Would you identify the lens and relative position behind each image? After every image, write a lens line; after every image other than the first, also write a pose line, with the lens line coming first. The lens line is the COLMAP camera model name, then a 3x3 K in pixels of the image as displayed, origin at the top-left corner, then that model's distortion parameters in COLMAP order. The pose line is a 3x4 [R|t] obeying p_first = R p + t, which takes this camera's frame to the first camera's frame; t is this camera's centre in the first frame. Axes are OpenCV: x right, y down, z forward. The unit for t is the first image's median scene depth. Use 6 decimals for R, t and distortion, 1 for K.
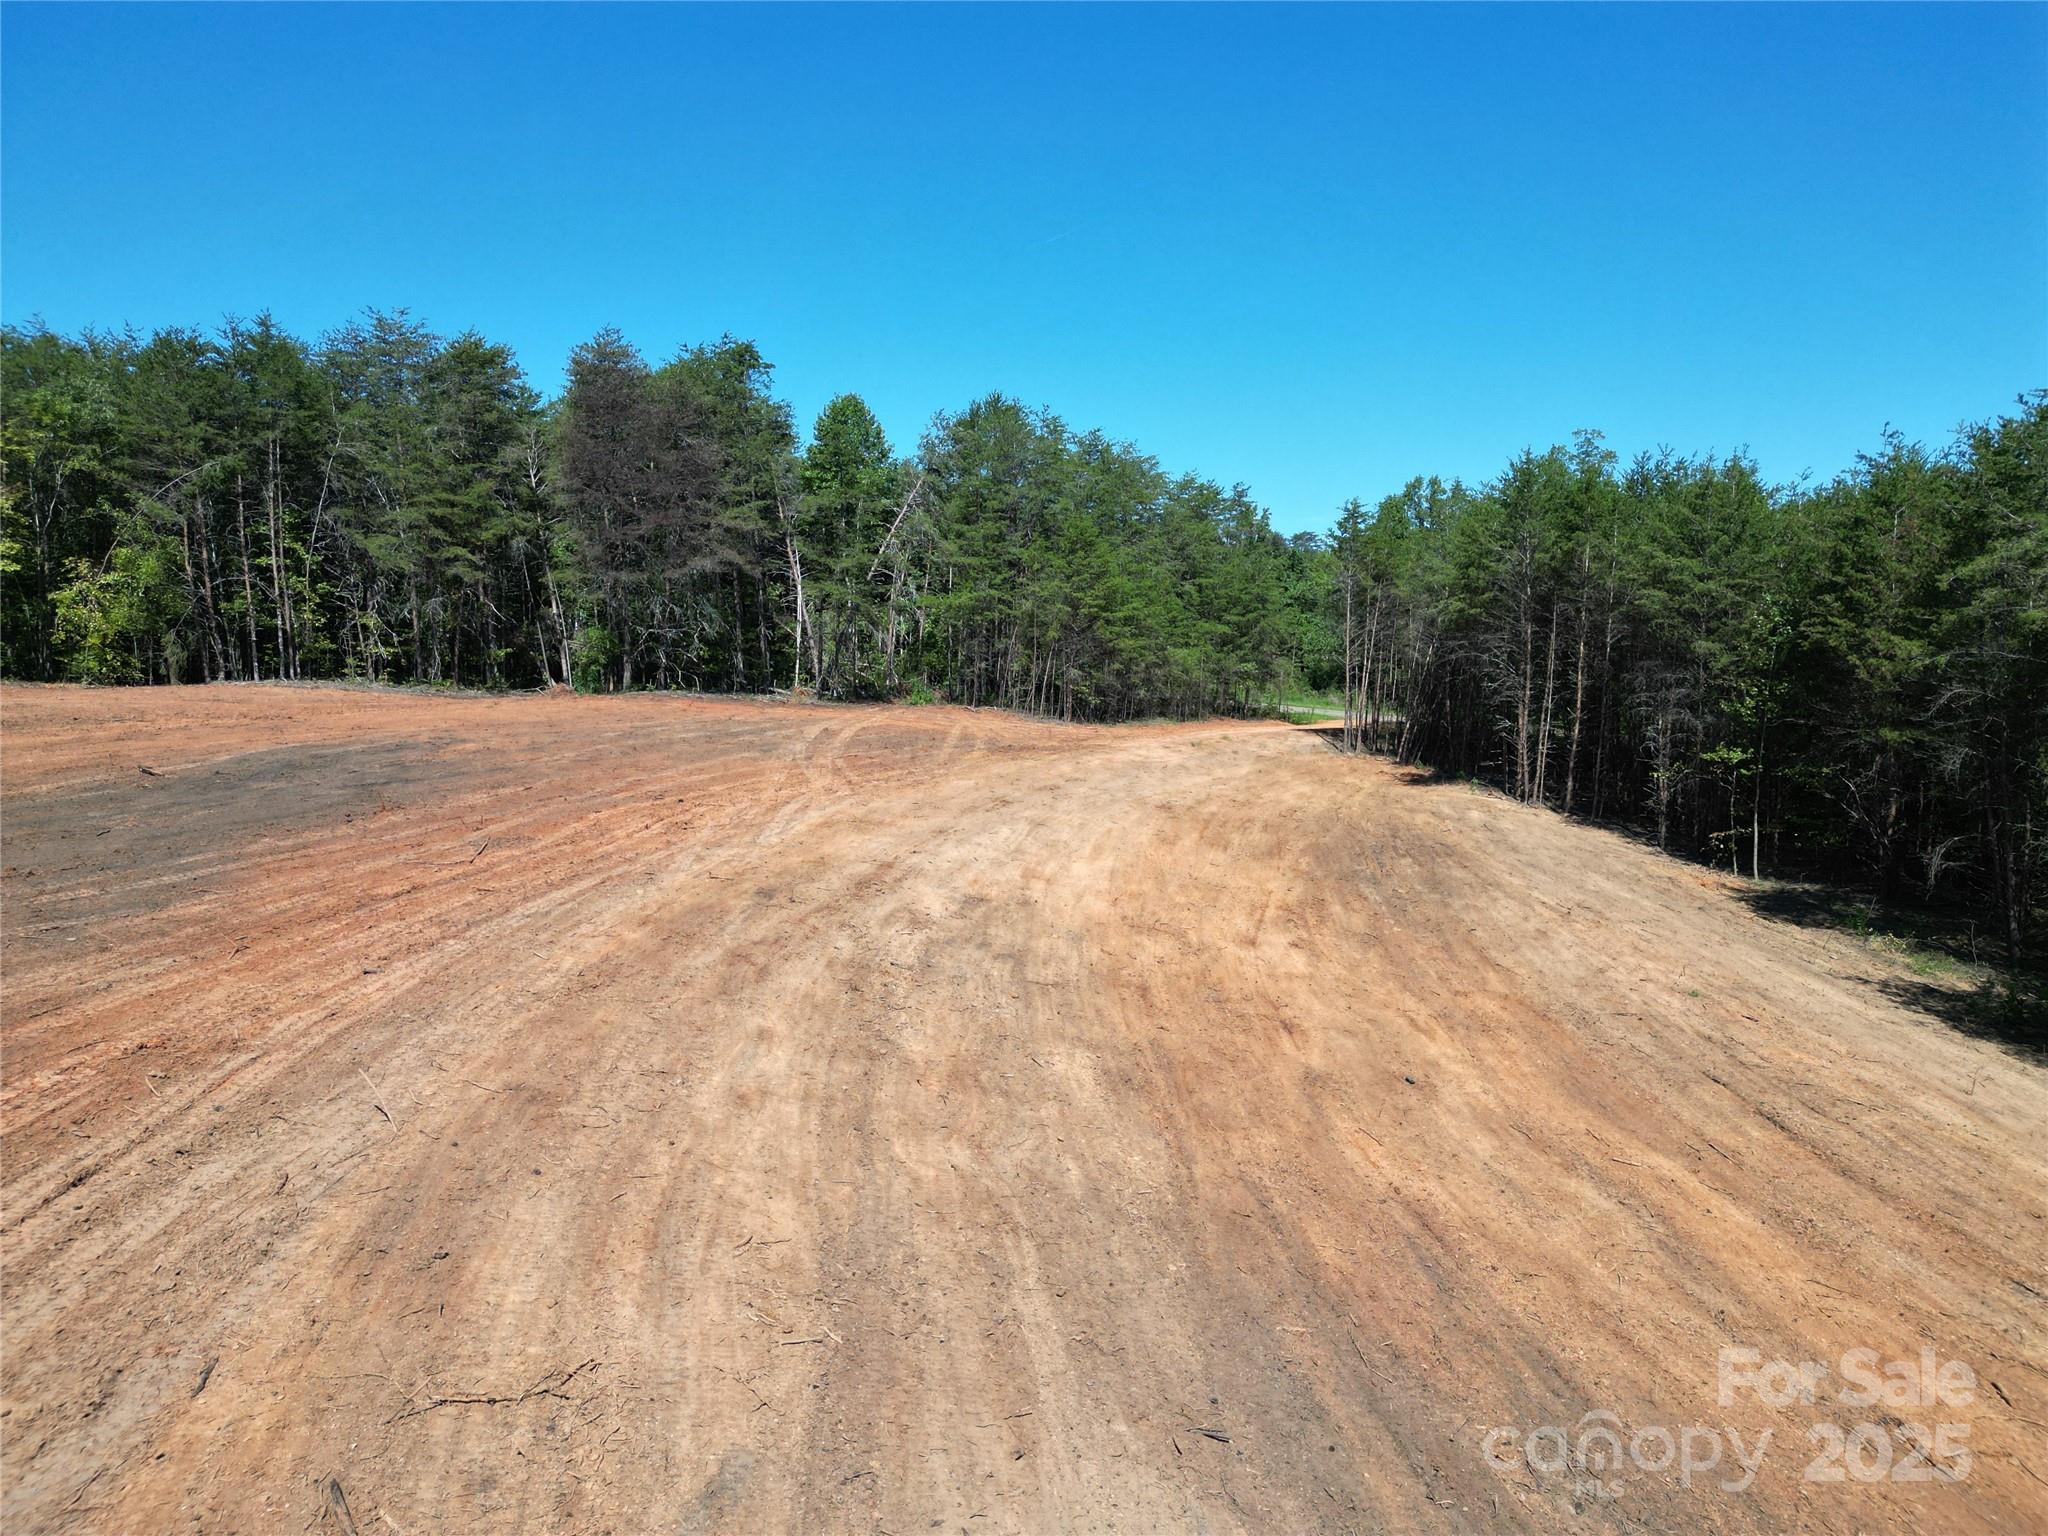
lens RADIAL K [[1429.5, 0, 1029.9], [0, 1429.5, 768.1], [0, 0, 1]] dist [0.047448, -0.038440]
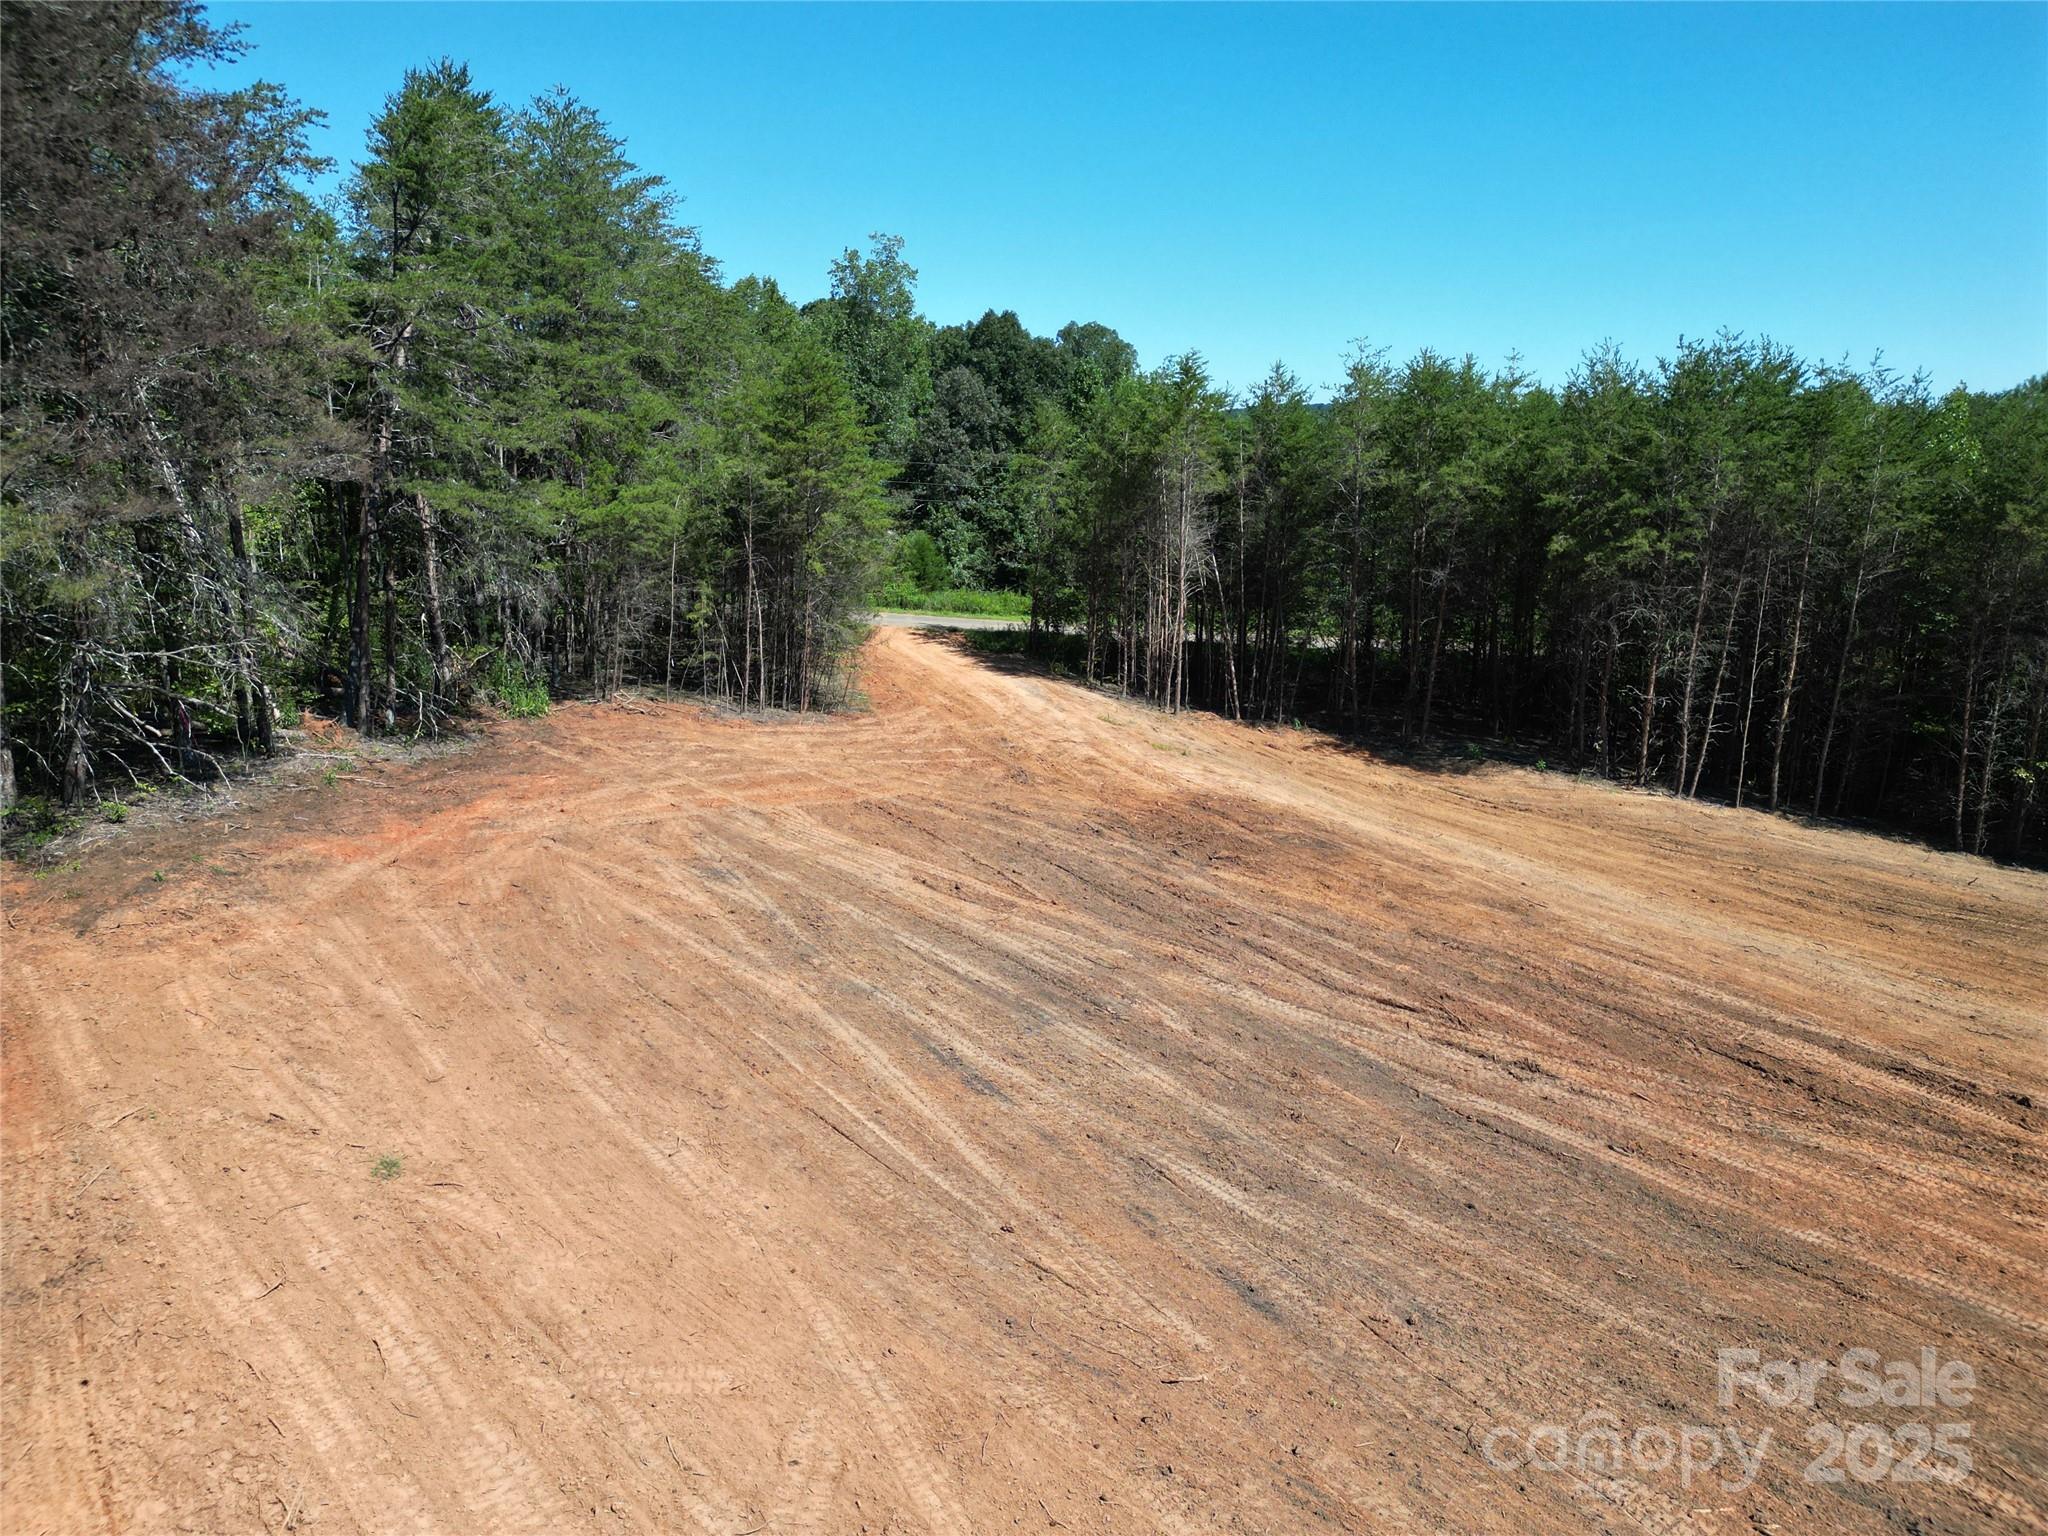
lens RADIAL K [[1429.5, 0, 1017.6], [0, 1429.5, 758.1], [0, 0, 1]] dist [0.047448, -0.038440]
pose [[0.657219, -0.157184, 0.737127, -0.422291], [0.044948, 0.984445, 0.169846, -0.127286], [-0.752358, -0.078494, 0.654061, 0.647861]]
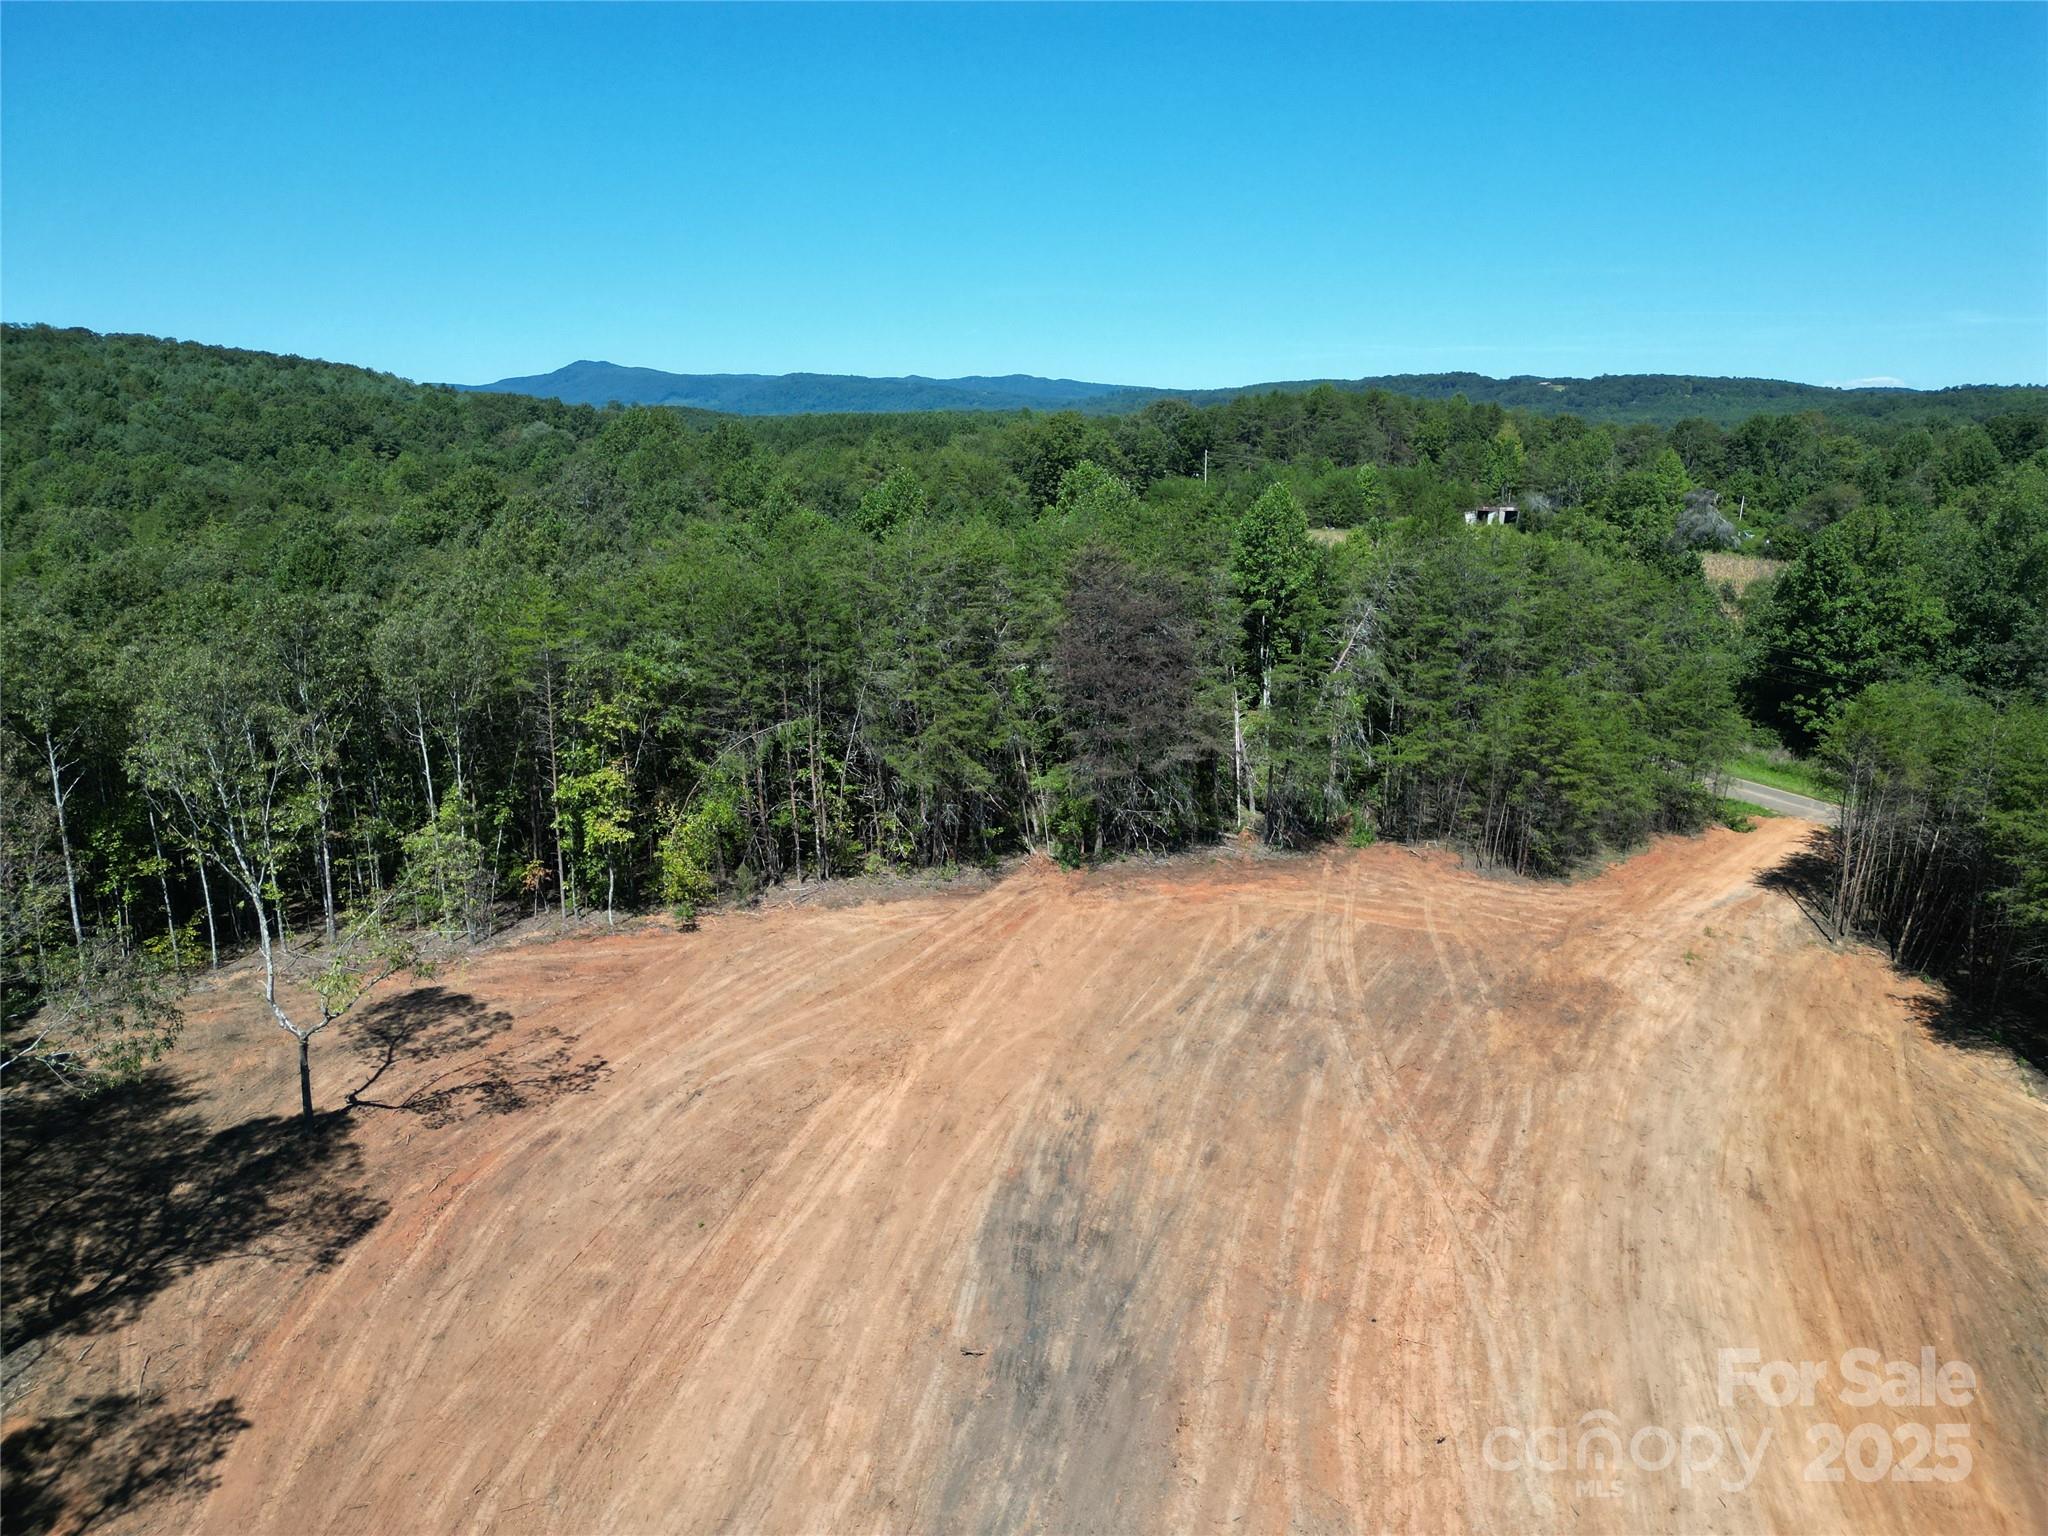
lens RADIAL K [[1429.5, 0, 1029.2], [0, 1429.5, 750.5], [0, 0, 1]] dist [0.047448, -0.038440]
pose [[0.987685, 0.028713, -0.153797, -0.196798], [-0.006472, 0.989672, 0.143206, -0.318968], [0.156321, -0.140448, 0.977670, -0.026646]]
